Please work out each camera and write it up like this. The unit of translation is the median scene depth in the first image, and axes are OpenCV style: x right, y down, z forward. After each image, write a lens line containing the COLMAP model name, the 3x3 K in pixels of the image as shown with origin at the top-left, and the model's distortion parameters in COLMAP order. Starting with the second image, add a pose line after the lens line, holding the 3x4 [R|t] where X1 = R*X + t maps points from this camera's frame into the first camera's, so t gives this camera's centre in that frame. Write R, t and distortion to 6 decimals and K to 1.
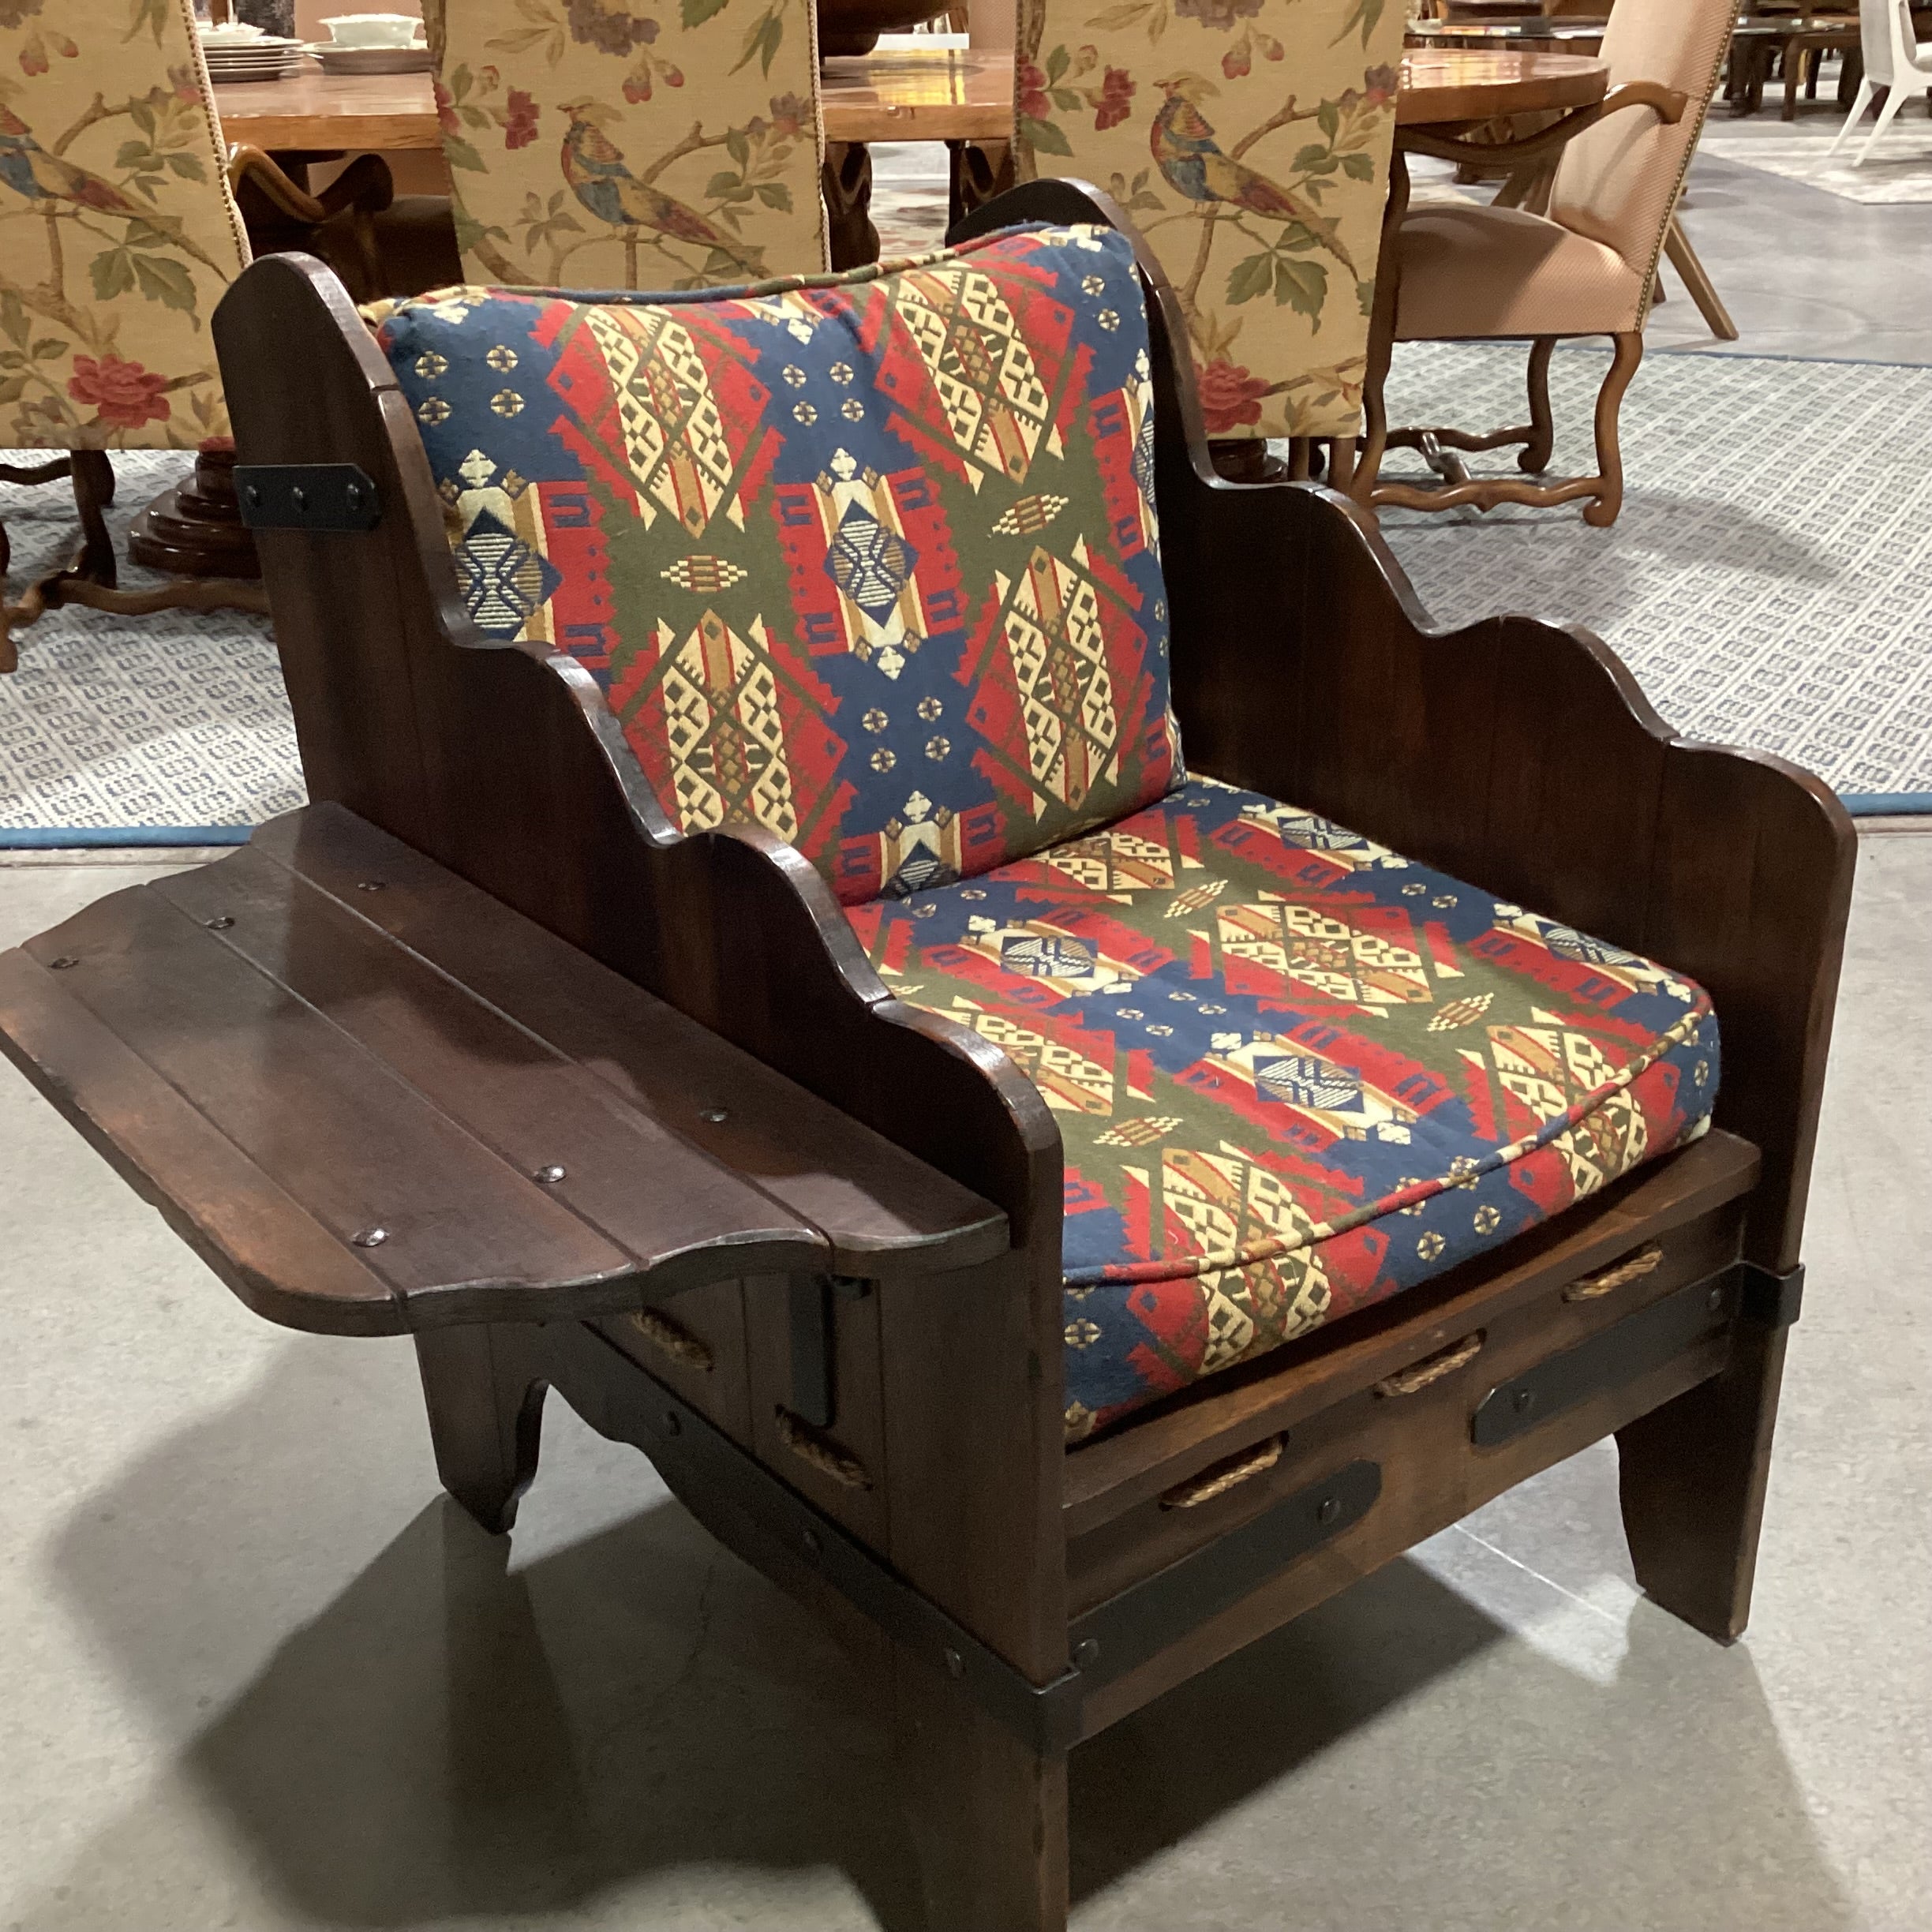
lens RADIAL K [[2304.0, 0, 964.8], [0, 2304.0, 962.1], [0, 0, 1]] dist [0.141420, -0.312615]
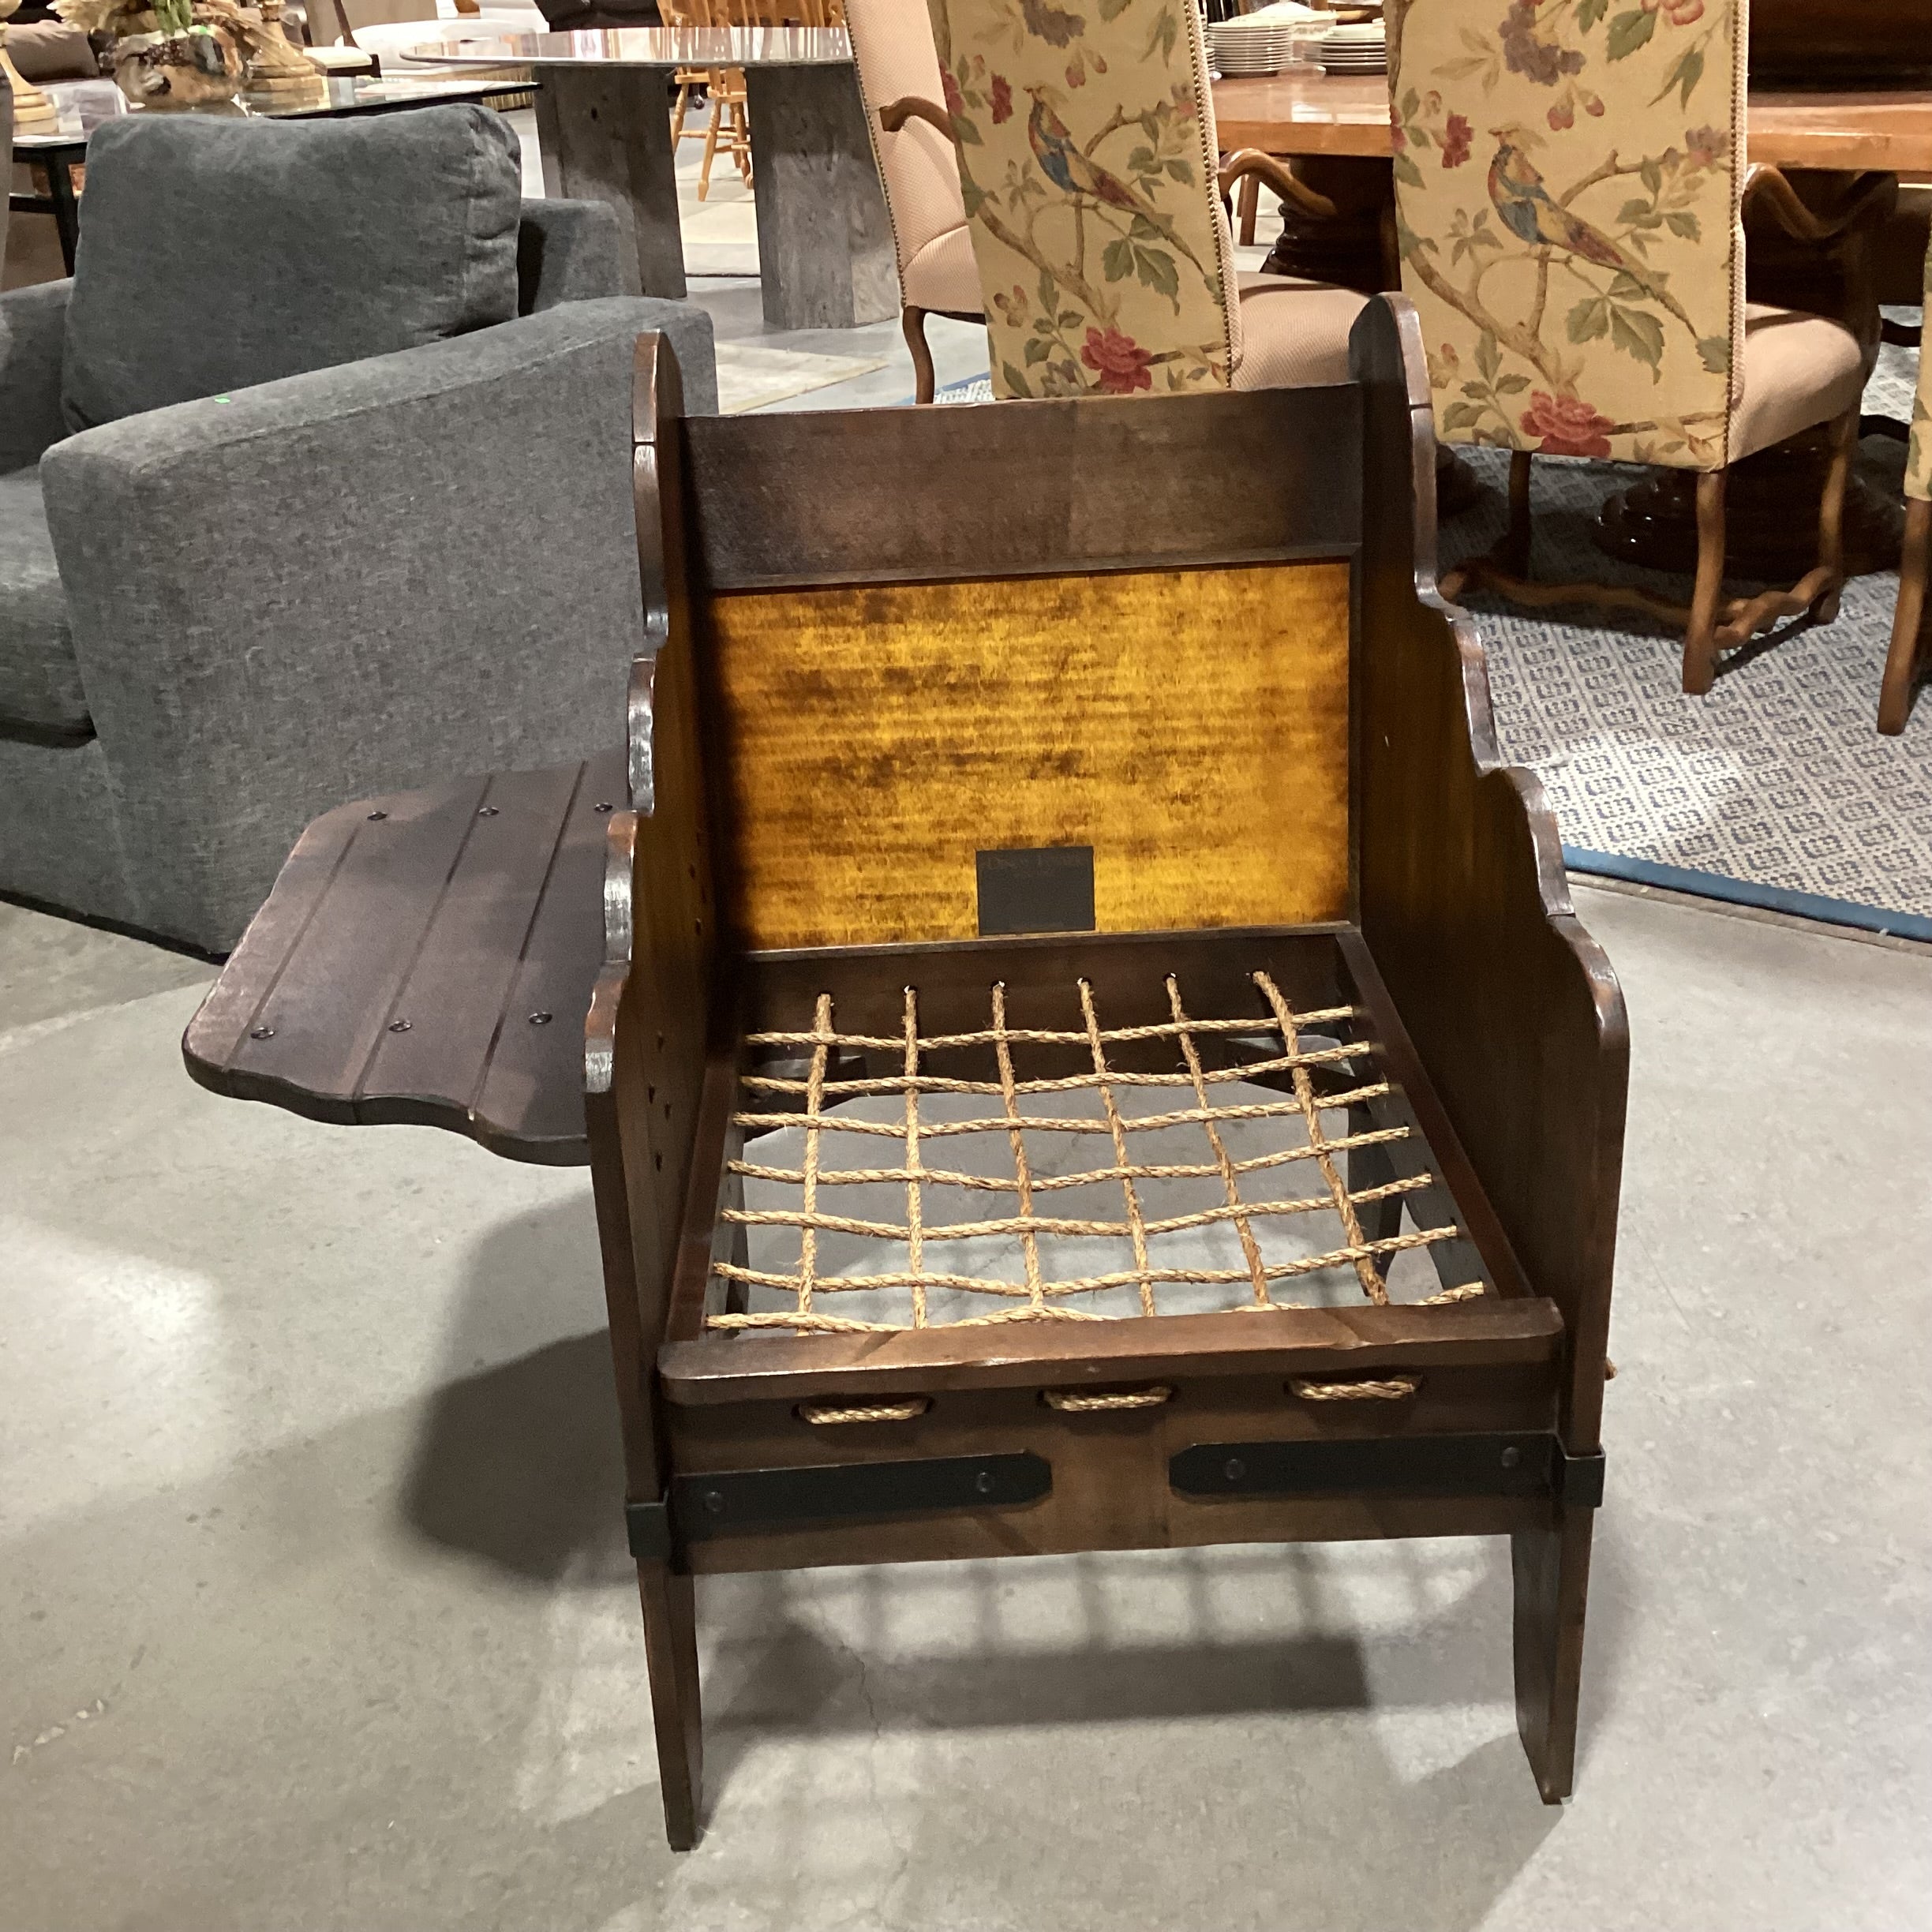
lens RADIAL K [[2299.8, 0, 973.4], [0, 2299.8, 958.7], [0, 0, 1]] dist [0.189269, -0.439868]
pose [[0.812216, 0.233030, -0.534791, 0.553643], [-0.215119, 0.971785, 0.096733, -0.104455], [0.542244, 0.036475, 0.839429, -0.003592]]
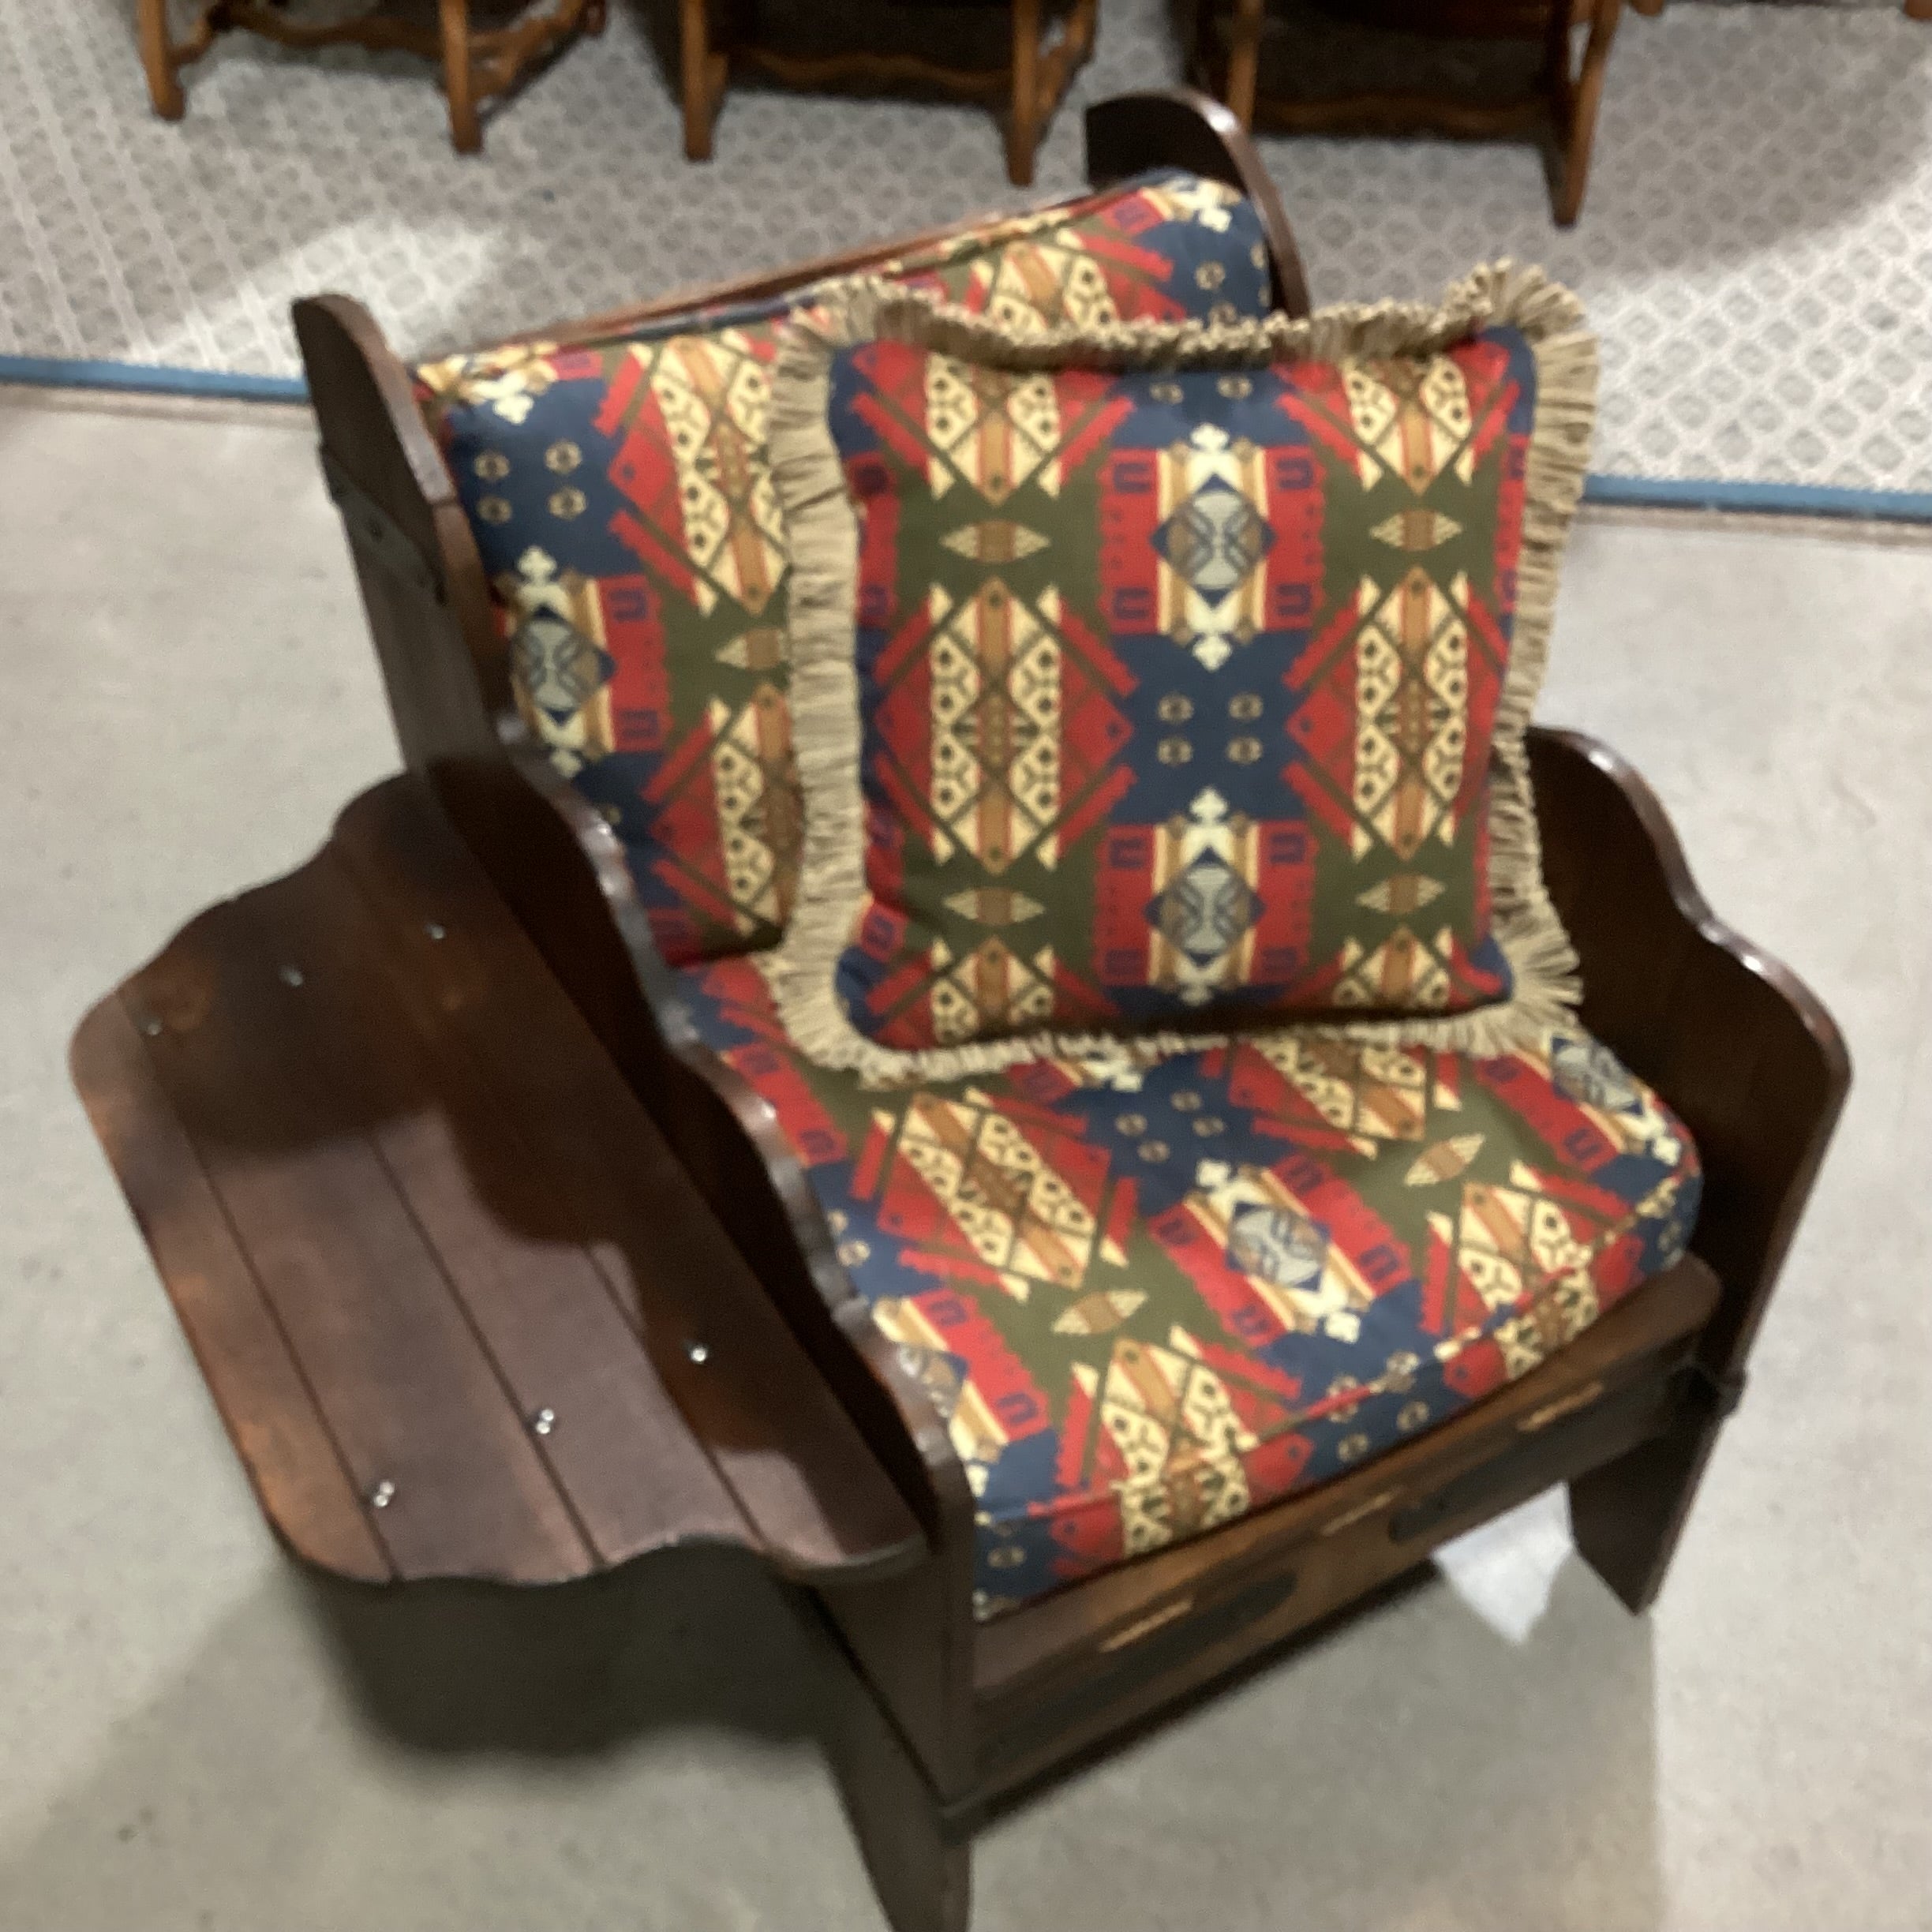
lens RADIAL K [[2338.6, 0, 966.9], [0, 2338.6, 959.7], [0, 0, 1]] dist [0.161654, -0.401445]
pose [[0.991129, 0.108067, -0.077359, 0.060374], [-0.075984, 0.938329, 0.337292, -0.340745], [0.109038, -0.328422, 0.938216, 0.004650]]
